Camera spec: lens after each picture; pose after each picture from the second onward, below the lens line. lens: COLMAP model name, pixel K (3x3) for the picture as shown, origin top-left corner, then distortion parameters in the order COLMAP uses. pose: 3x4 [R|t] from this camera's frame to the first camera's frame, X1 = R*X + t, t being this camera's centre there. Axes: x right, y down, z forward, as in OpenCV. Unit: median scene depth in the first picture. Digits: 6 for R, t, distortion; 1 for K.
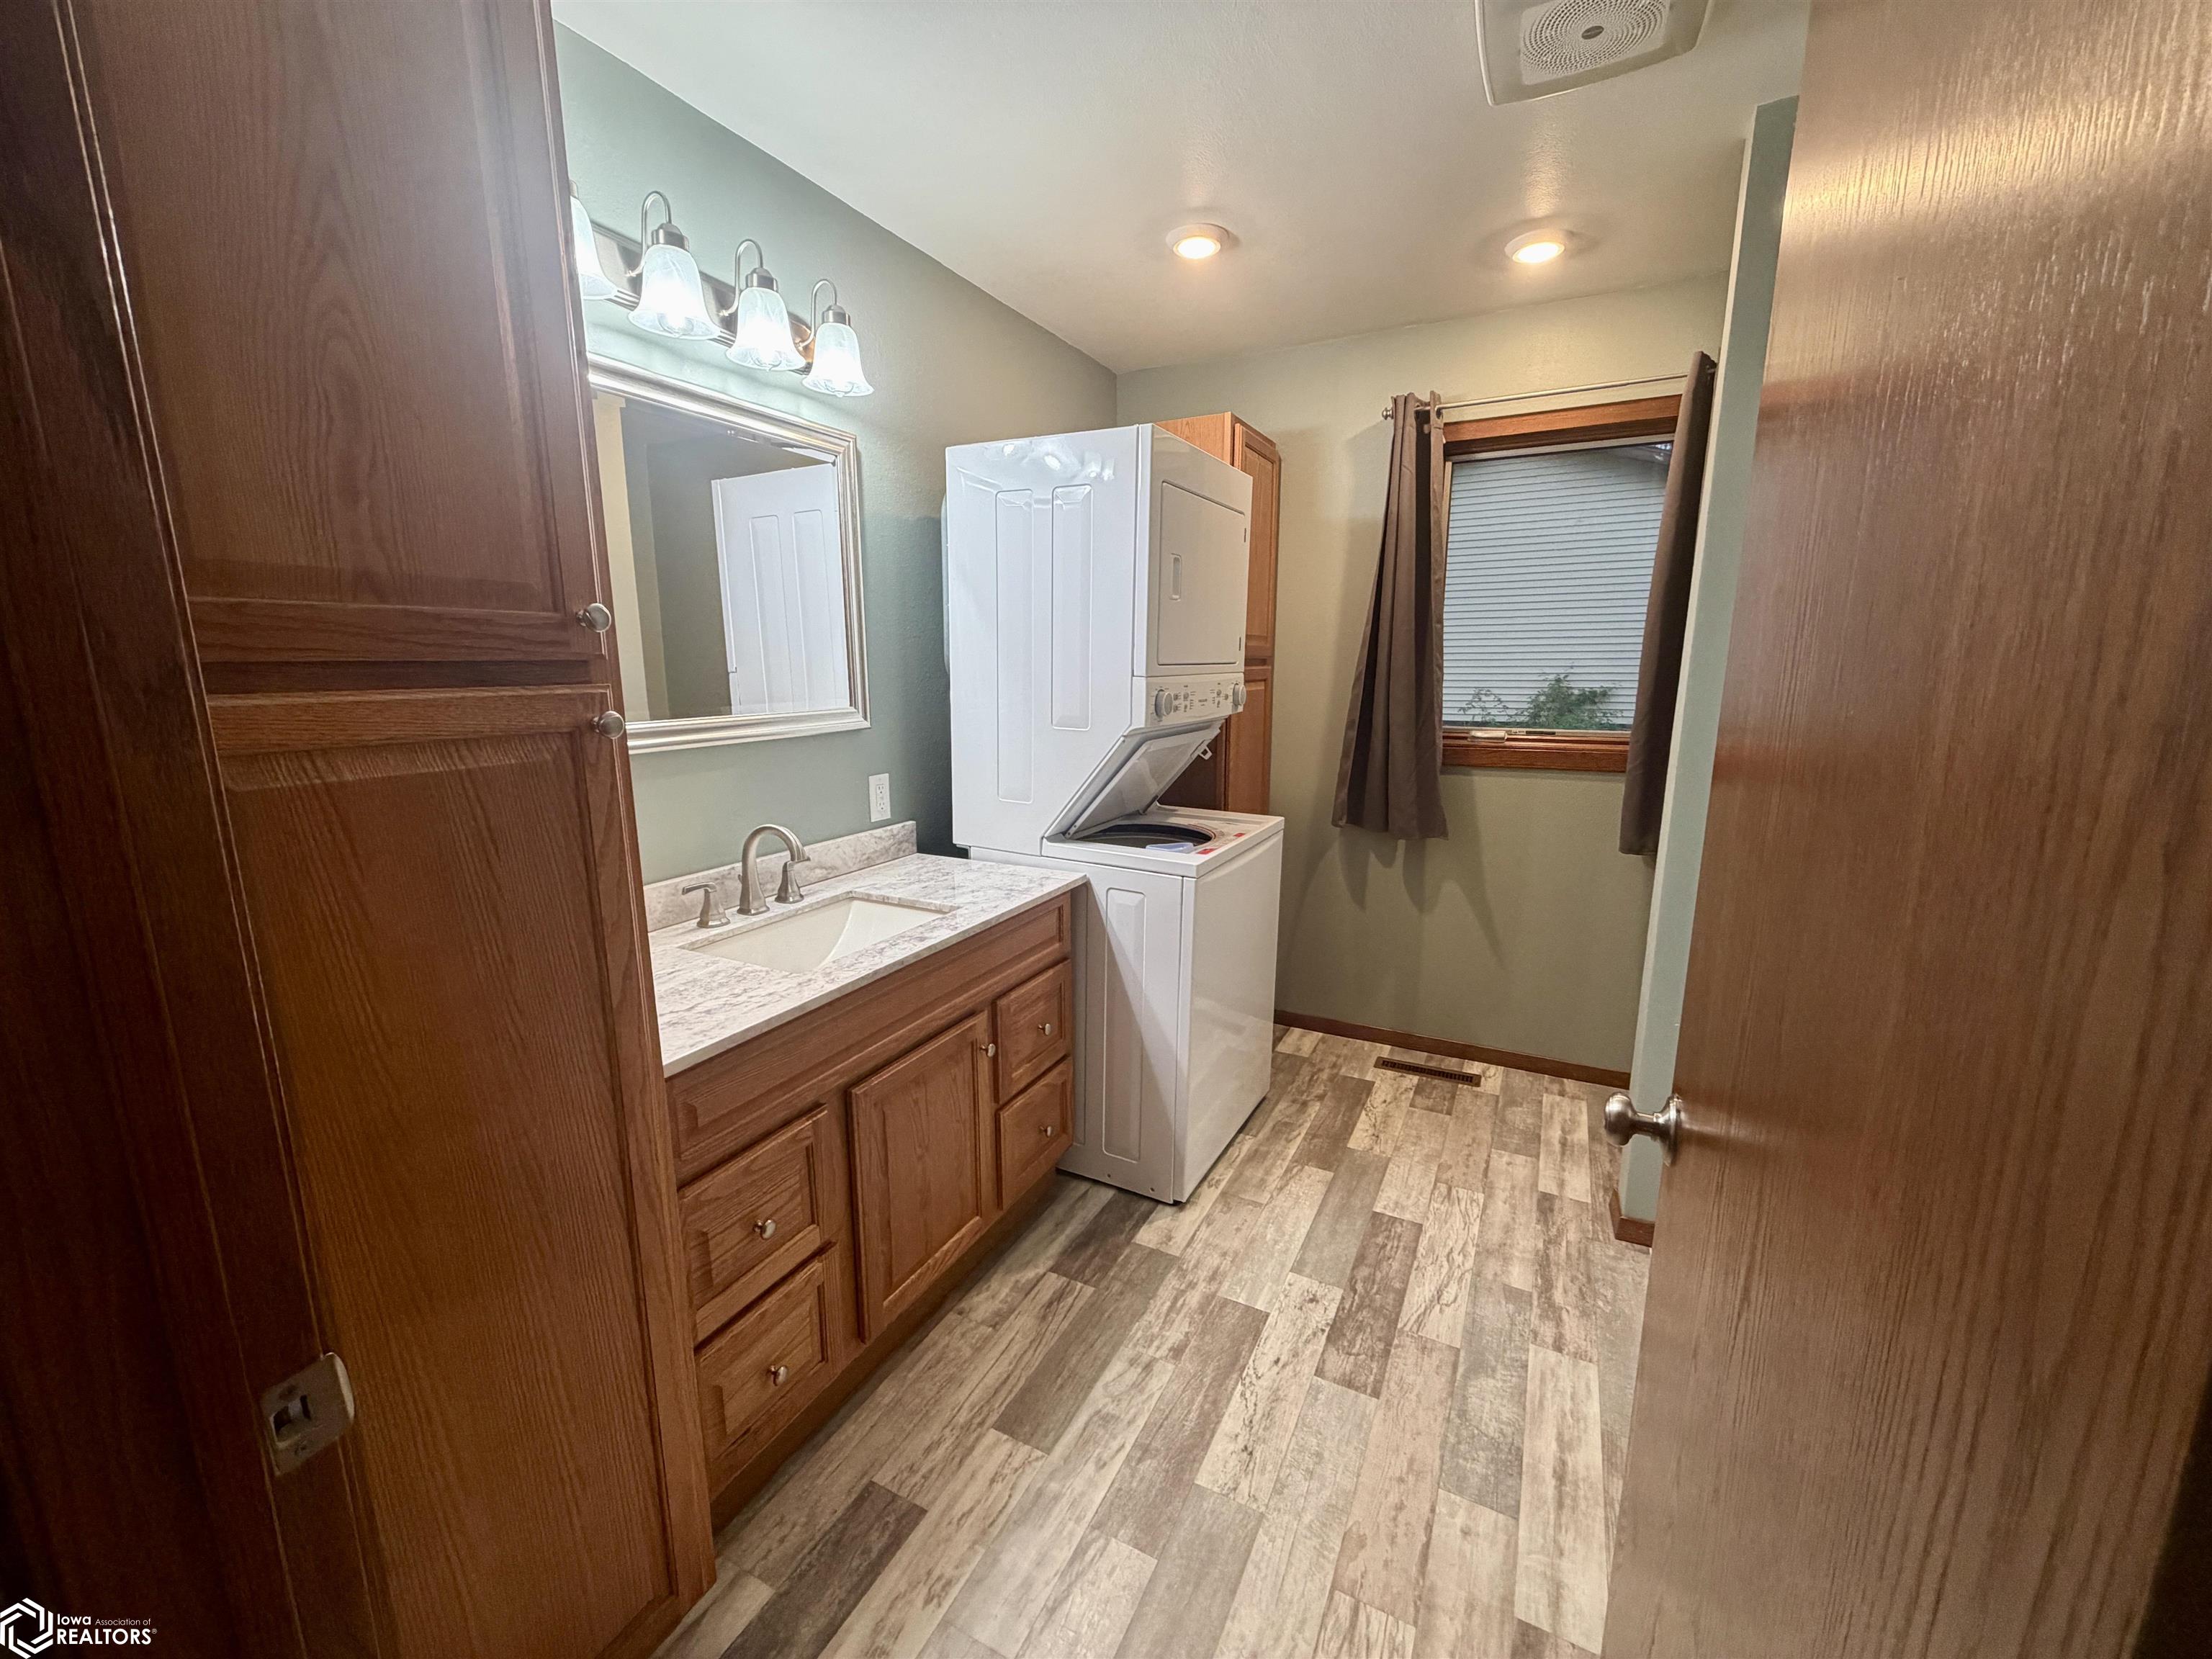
lens RADIAL K [[880.8, 0, 1099.9], [0, 880.8, 832.0], [0, 0, 1]] dist [0.000191, 0.000687]
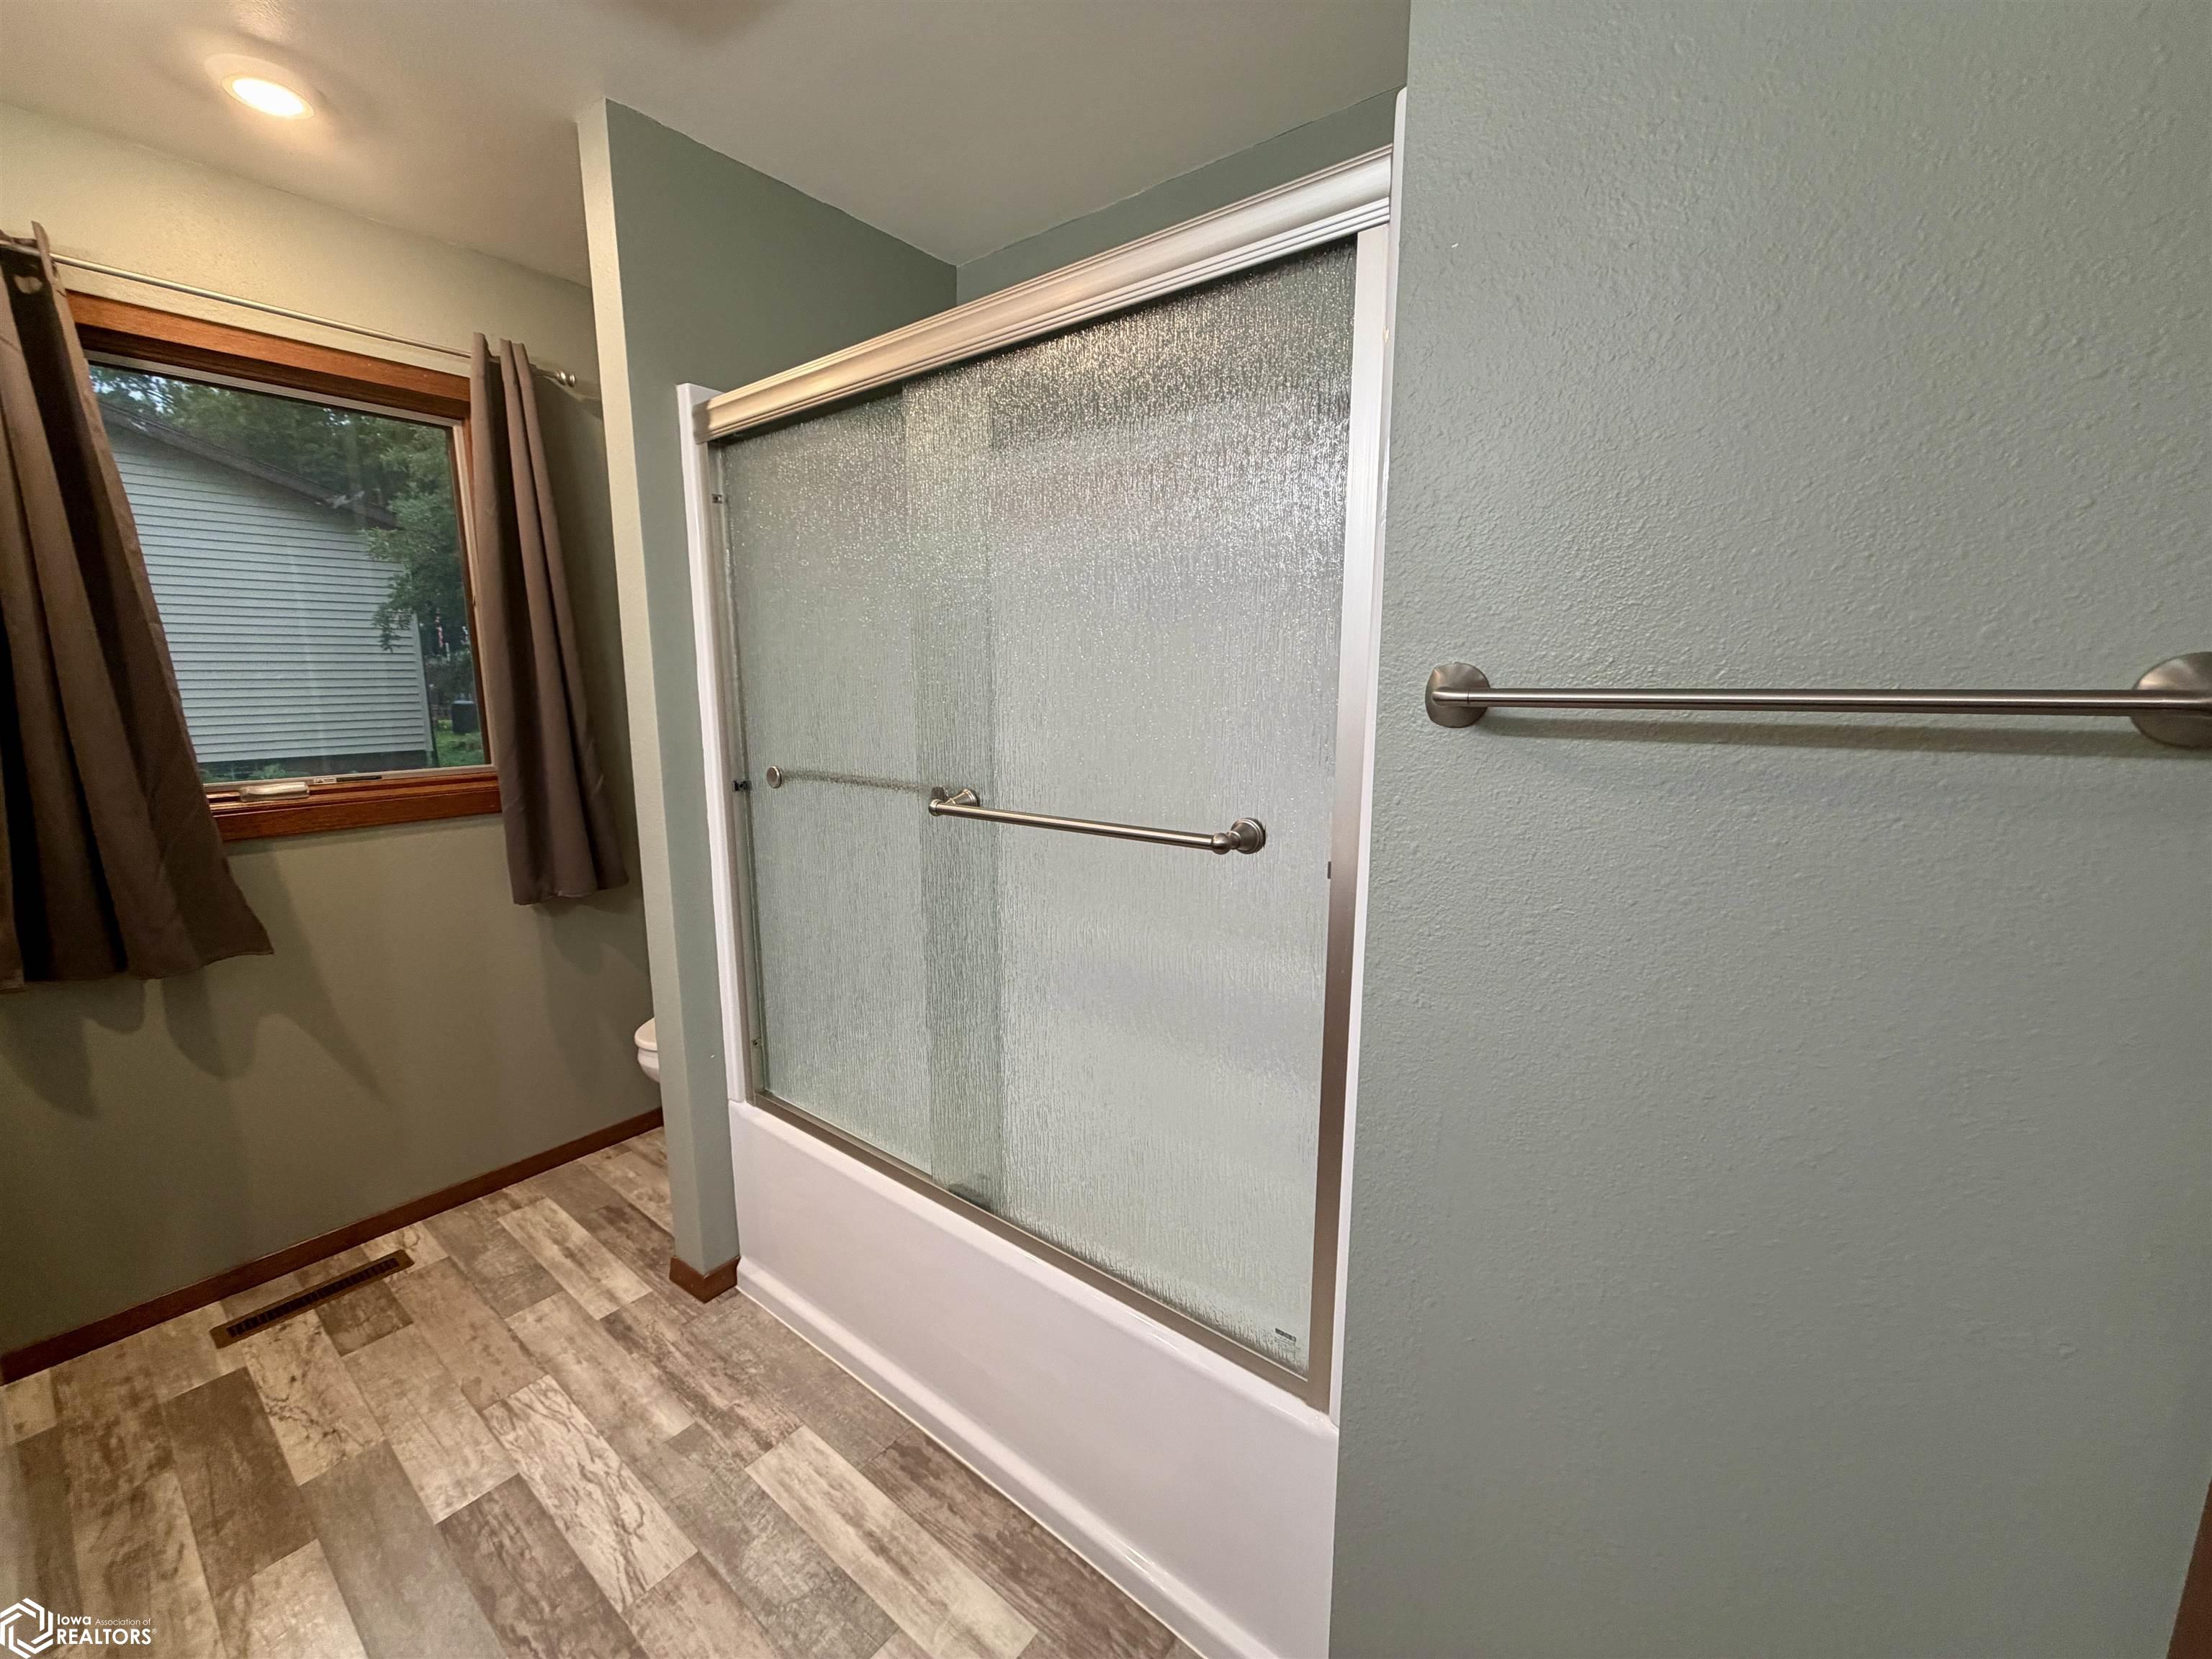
lens RADIAL K [[880.8, 0, 1104.5], [0, 880.8, 831.0], [0, 0, 1]] dist [0.000191, 0.000687]
pose [[0.181005, -0.164268, 0.969667, -0.146177], [0.188873, 0.973406, 0.129646, -0.059336], [-0.965176, 0.159677, 0.207217, 0.302690]]
